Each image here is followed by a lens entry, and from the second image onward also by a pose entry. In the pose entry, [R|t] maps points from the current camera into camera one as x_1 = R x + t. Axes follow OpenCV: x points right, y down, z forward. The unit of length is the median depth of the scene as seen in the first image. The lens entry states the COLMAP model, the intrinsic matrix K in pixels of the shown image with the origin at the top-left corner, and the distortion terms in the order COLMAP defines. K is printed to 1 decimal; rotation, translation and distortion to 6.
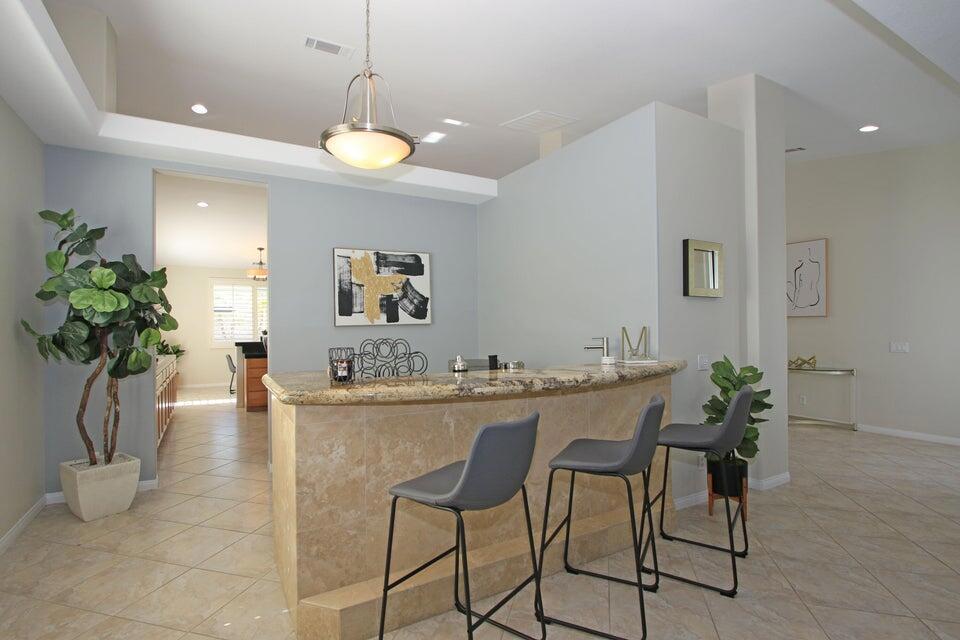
lens RADIAL K [[469.8, 0, 475.3], [0, 469.8, 322.6], [0, 0, 1]] dist [-0.019812, 0.003035]
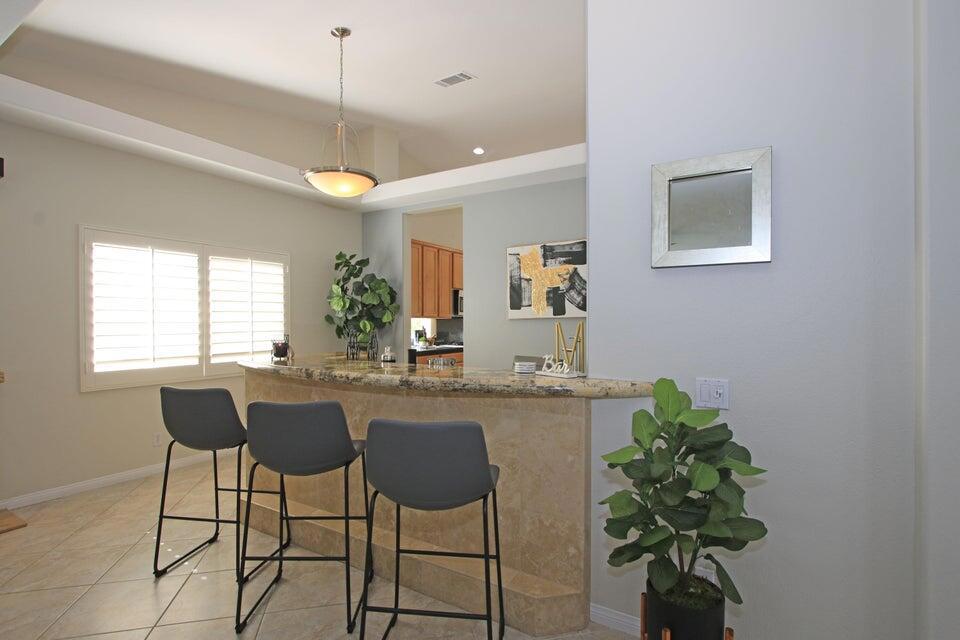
lens RADIAL K [[469.8, 0, 475.6], [0, 469.8, 320.5], [0, 0, 1]] dist [-0.019812, 0.003035]
pose [[0.477153, 0.006931, -0.878793, 0.597120], [0.004199, 0.999940, 0.010166, -0.000278], [0.878810, -0.008541, 0.477095, 0.391222]]
